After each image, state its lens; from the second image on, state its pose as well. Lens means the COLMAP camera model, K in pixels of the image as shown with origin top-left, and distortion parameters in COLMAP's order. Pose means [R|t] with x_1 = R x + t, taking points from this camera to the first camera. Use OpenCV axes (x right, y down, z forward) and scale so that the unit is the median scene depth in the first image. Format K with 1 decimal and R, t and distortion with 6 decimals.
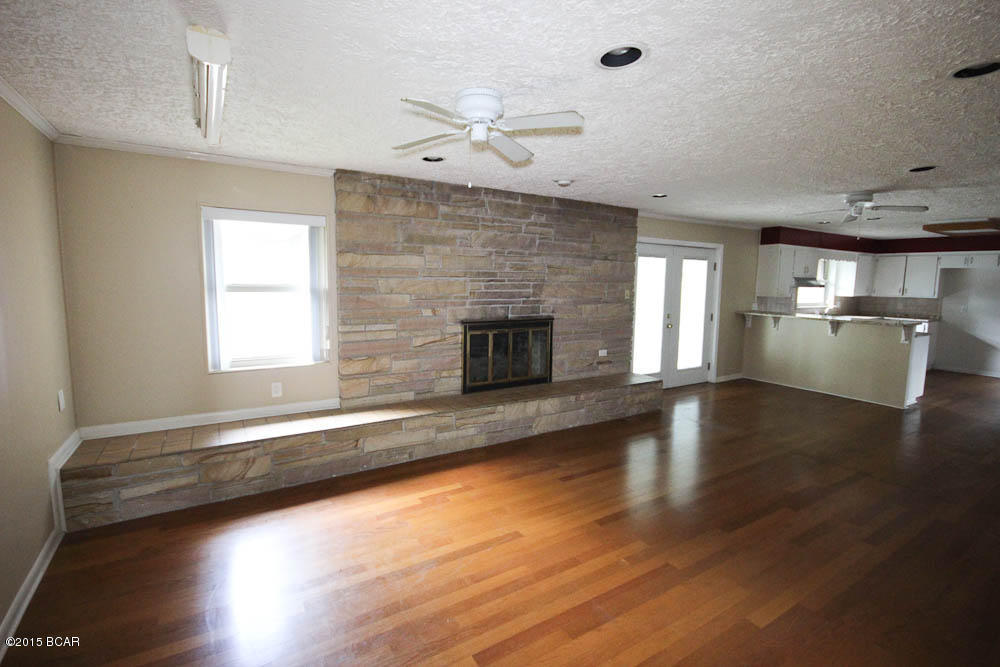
lens RADIAL K [[469.1, 0, 497.7], [0, 469.1, 332.7], [0, 0, 1]] dist [-0.003737, -0.001178]
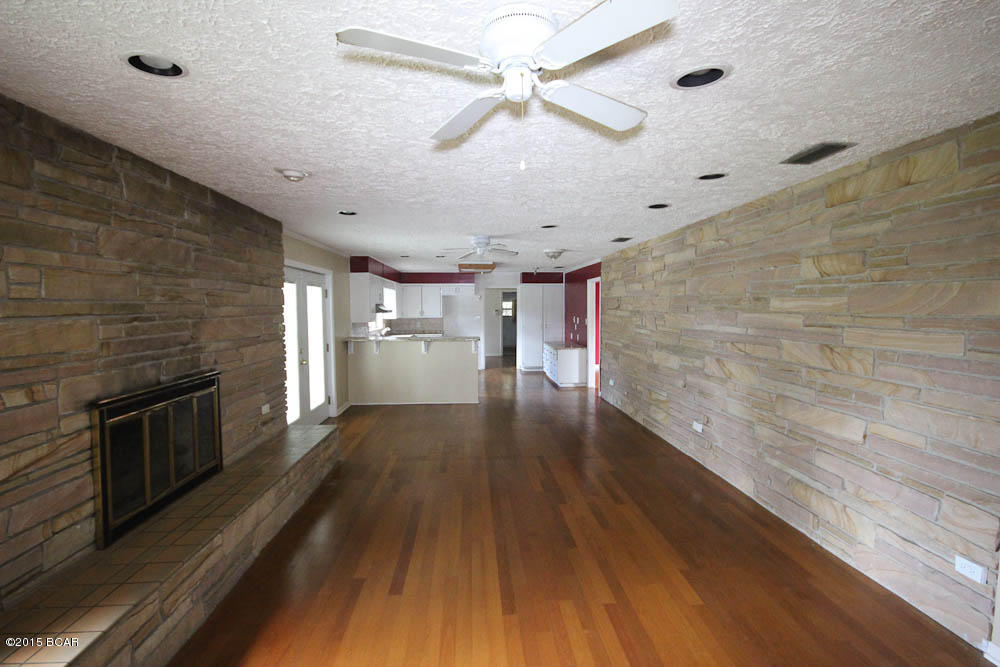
lens RADIAL K [[466.1, 0, 504.1], [0, 466.1, 331.3], [0, 0, 1]] dist [-0.004473, -0.001602]
pose [[0.458657, -0.064711, 0.886254, -0.286753], [0.113343, 0.993459, 0.013880, -0.054382], [-0.881355, 0.094085, 0.462991, 0.359572]]
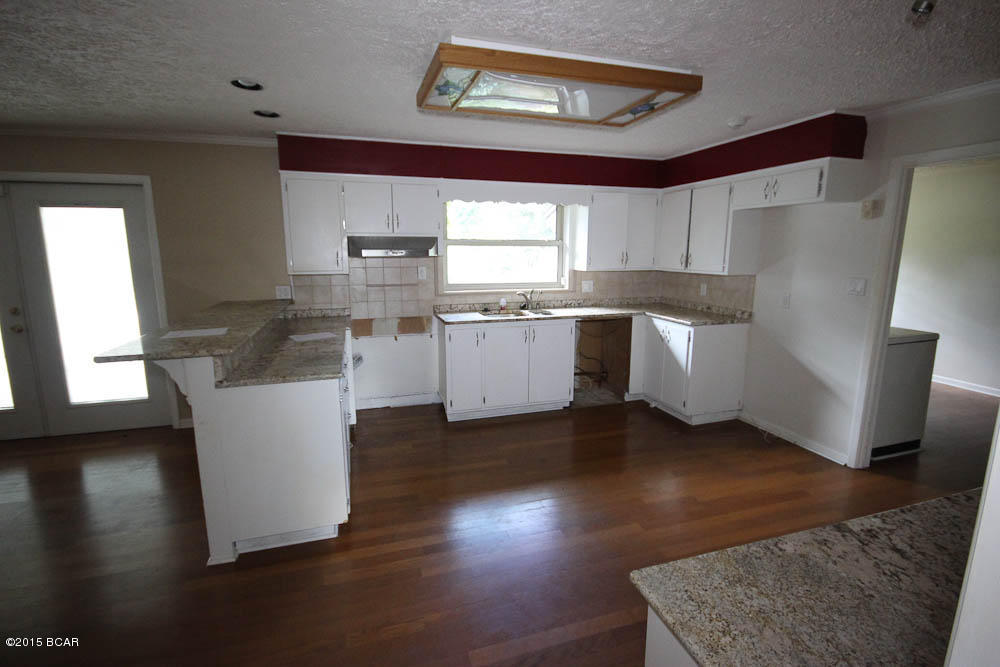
lens RADIAL K [[466.1, 0, 504.1], [0, 466.1, 331.3], [0, 0, 1]] dist [-0.004473, -0.001602]
pose [[0.967261, 0.030945, -0.251891, 1.367302], [-0.016002, 0.998000, 0.061156, -0.069230], [0.253280, -0.055123, 0.965821, 0.786892]]
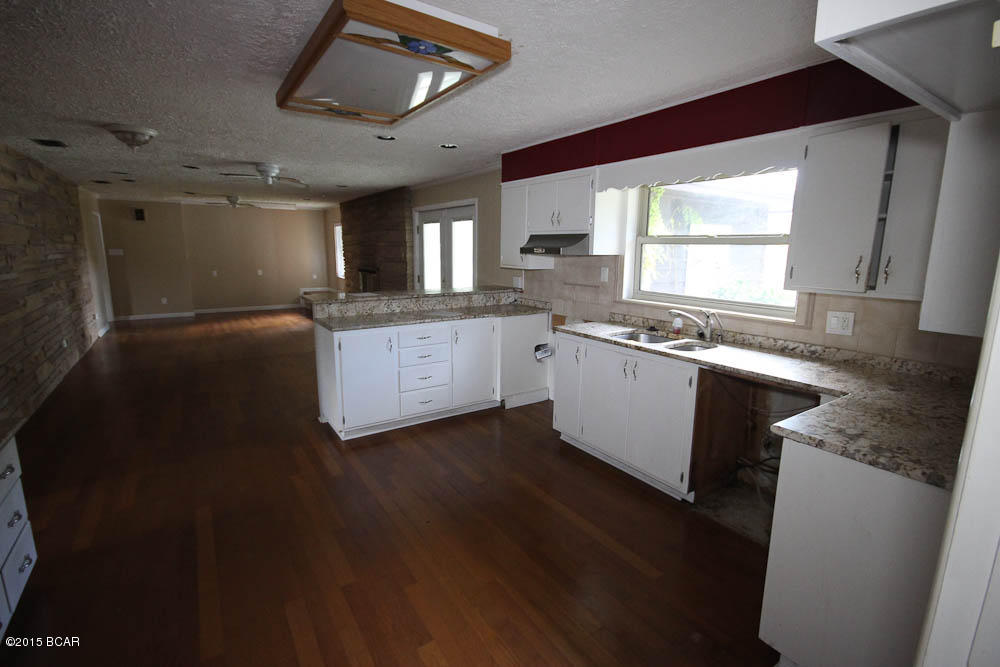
lens RADIAL K [[458.1, 0, 500.0], [0, 458.1, 333.5], [0, 0, 1]] dist [-0.033517, -0.000125]
pose [[0.025300, 0.168549, -0.985369, 1.764630], [-0.126095, 0.978349, 0.164111, -0.129709], [0.991695, 0.120098, 0.046005, 1.412743]]
